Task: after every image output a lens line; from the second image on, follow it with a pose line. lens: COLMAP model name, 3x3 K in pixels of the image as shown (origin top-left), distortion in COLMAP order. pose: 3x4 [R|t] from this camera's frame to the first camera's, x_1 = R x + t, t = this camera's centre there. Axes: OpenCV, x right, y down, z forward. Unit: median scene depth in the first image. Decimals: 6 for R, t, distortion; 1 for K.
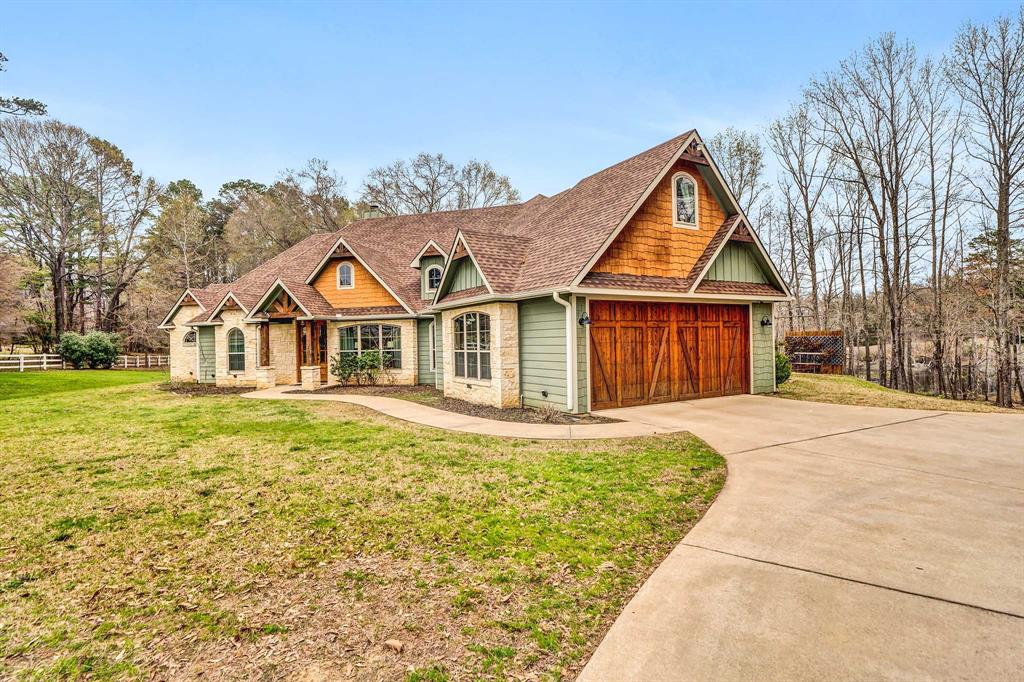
lens RADIAL K [[518.2, 0, 510.9], [0, 518.2, 340.5], [0, 0, 1]] dist [0.000371, -0.000436]
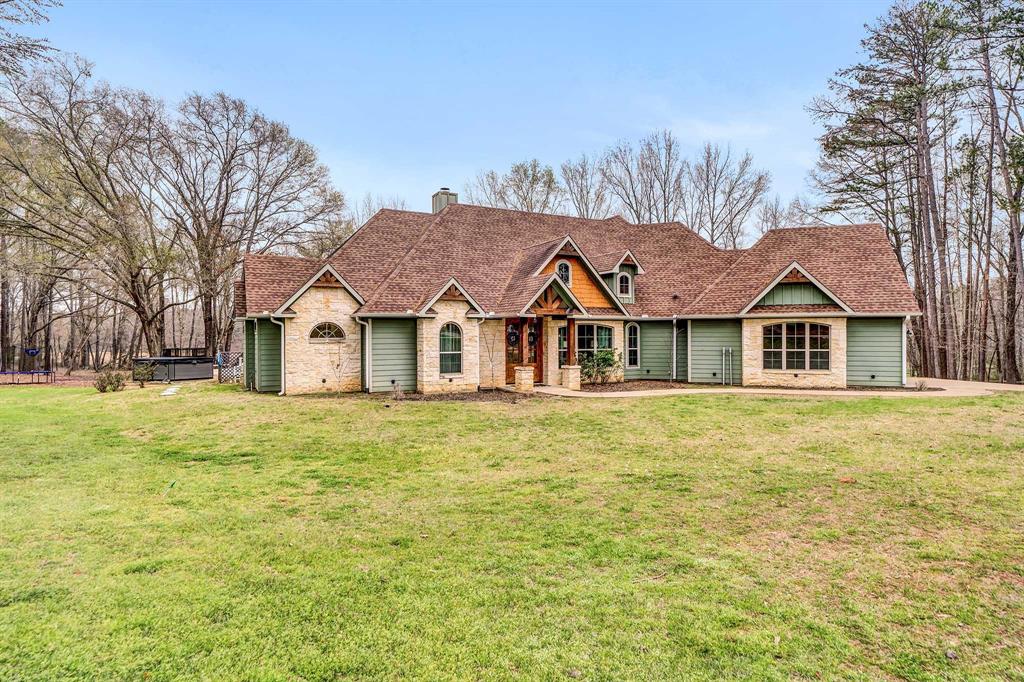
lens RADIAL K [[555.7, 0, 512.3], [0, 555.7, 341.5], [0, 0, 1]] dist [0.001236, 0.000547]
pose [[0.728934, 0.012642, 0.684467, -1.120883], [-0.013707, 0.999899, -0.003871, 0.009386], [-0.684446, -0.006560, 0.729034, 0.294739]]
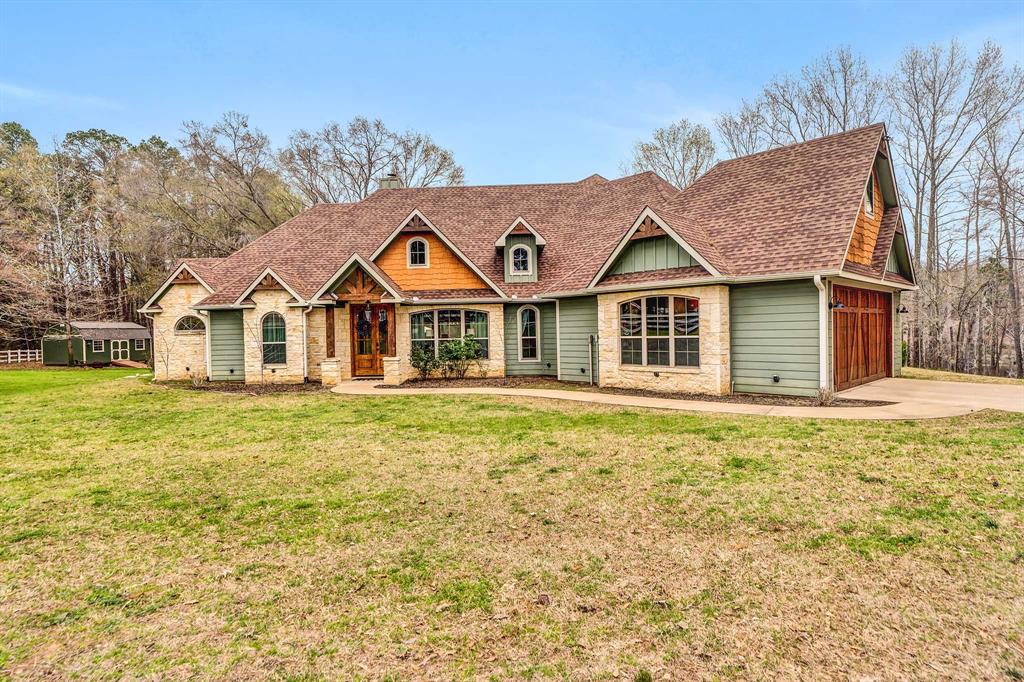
lens RADIAL K [[555.7, 0, 511.8], [0, 555.7, 341.4], [0, 0, 1]] dist [0.001236, 0.000547]
pose [[0.971908, -0.002683, 0.235346, -0.387886], [-0.000771, 0.999893, 0.014580, 0.009672], [-0.235360, -0.014352, 0.971802, 0.054612]]
